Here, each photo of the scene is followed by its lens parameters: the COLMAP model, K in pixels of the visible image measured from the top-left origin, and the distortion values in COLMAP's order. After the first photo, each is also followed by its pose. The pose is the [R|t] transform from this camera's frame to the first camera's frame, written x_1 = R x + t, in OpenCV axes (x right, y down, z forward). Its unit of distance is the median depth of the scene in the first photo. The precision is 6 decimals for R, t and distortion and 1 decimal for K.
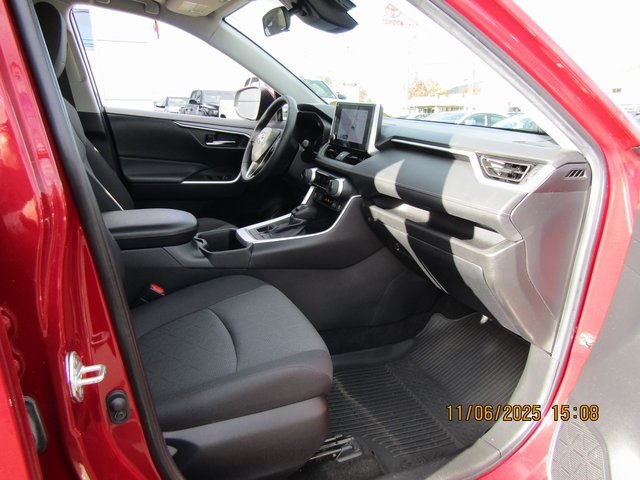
lens RADIAL K [[446.3, 0, 320.0], [0, 446.3, 240.0], [0, 0, 1]] dist [-0.025166, 0.008882]
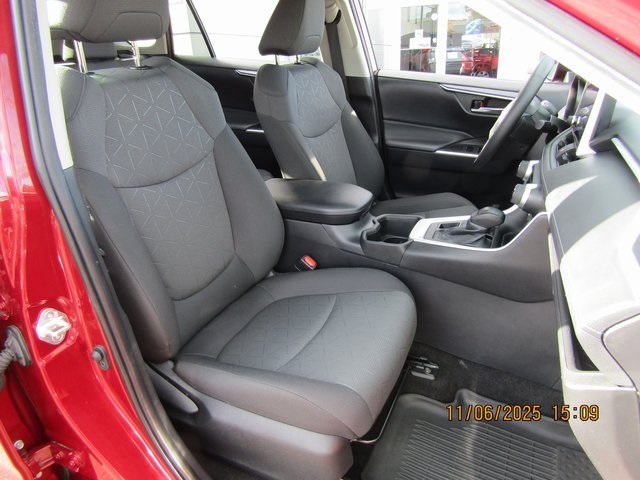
lens RADIAL K [[446.3, 0, 320.0], [0, 446.3, 240.0], [0, 0, 1]] dist [-0.025166, 0.008882]
pose [[0.656026, 0.256355, -0.709868, 0.260214], [-0.163618, 0.966487, 0.197820, -0.102009], [0.736790, -0.013627, 0.675984, 0.199125]]
